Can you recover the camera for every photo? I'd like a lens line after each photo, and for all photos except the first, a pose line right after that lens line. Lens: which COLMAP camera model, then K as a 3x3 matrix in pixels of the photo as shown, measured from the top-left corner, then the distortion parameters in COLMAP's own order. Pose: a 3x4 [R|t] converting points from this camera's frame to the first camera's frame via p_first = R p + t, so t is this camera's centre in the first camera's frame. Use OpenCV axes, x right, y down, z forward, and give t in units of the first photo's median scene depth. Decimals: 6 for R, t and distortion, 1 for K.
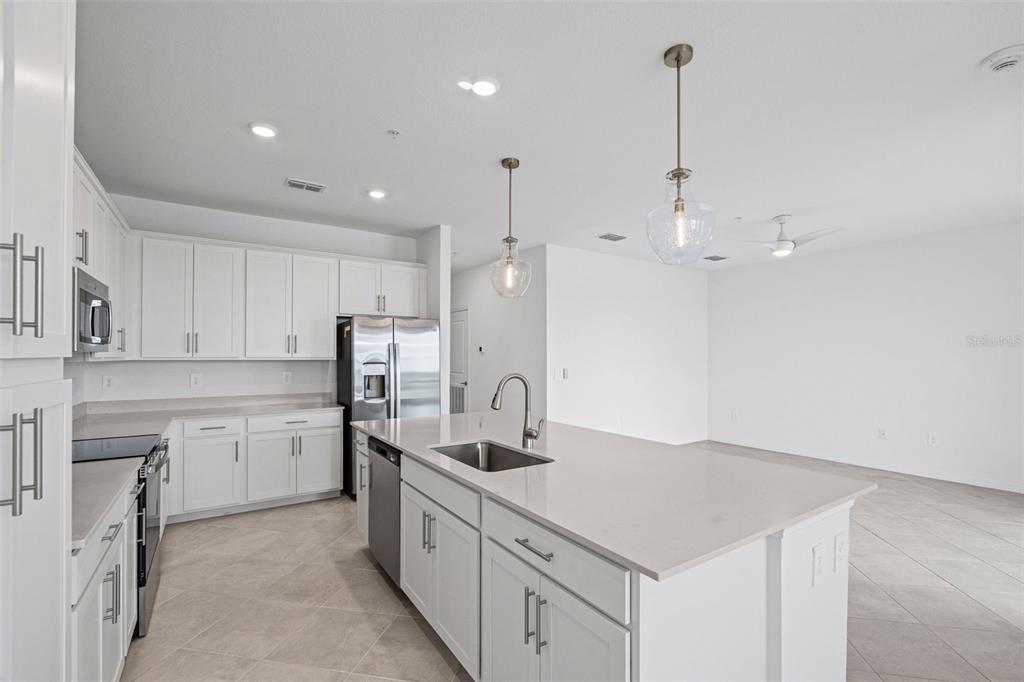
lens RADIAL K [[448.9, 0, 514.6], [0, 448.9, 351.1], [0, 0, 1]] dist [-0.001251, 0.000210]
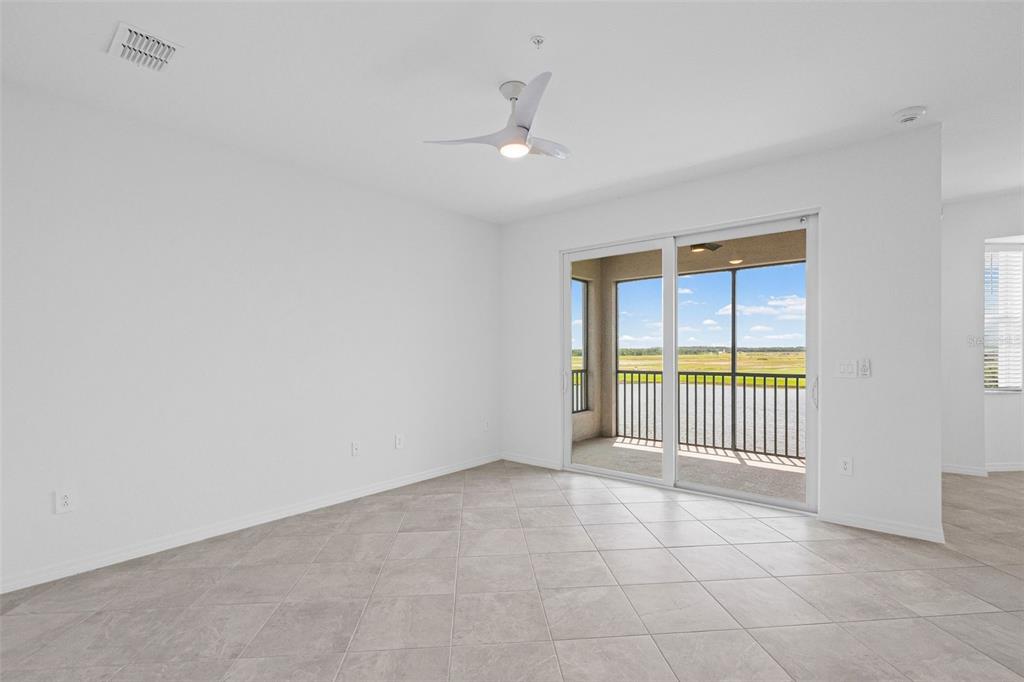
lens RADIAL K [[470.0, 0, 514.1], [0, 470.0, 344.0], [0, 0, 1]] dist [-0.002064, -0.000111]
pose [[-0.280081, 0.012109, 0.959900, 0.037067], [-0.005017, 0.999888, -0.014078, 0.038107], [-0.959963, -0.008758, -0.279989, 1.430213]]
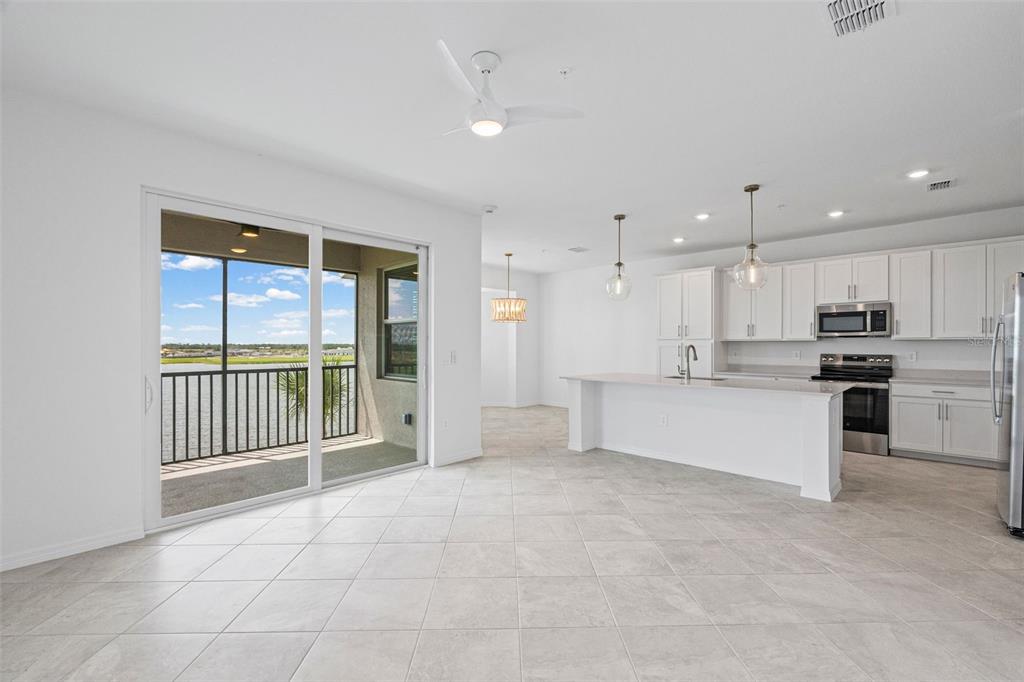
lens RADIAL K [[446.6, 0, 513.8], [0, 446.6, 344.5], [0, 0, 1]] dist [-0.002360, 0.000026]
pose [[-0.976762, -0.000282, -0.214328, 0.832610], [0.002066, 0.999940, -0.010732, 0.044972], [0.214318, -0.010925, -0.976703, 1.854499]]
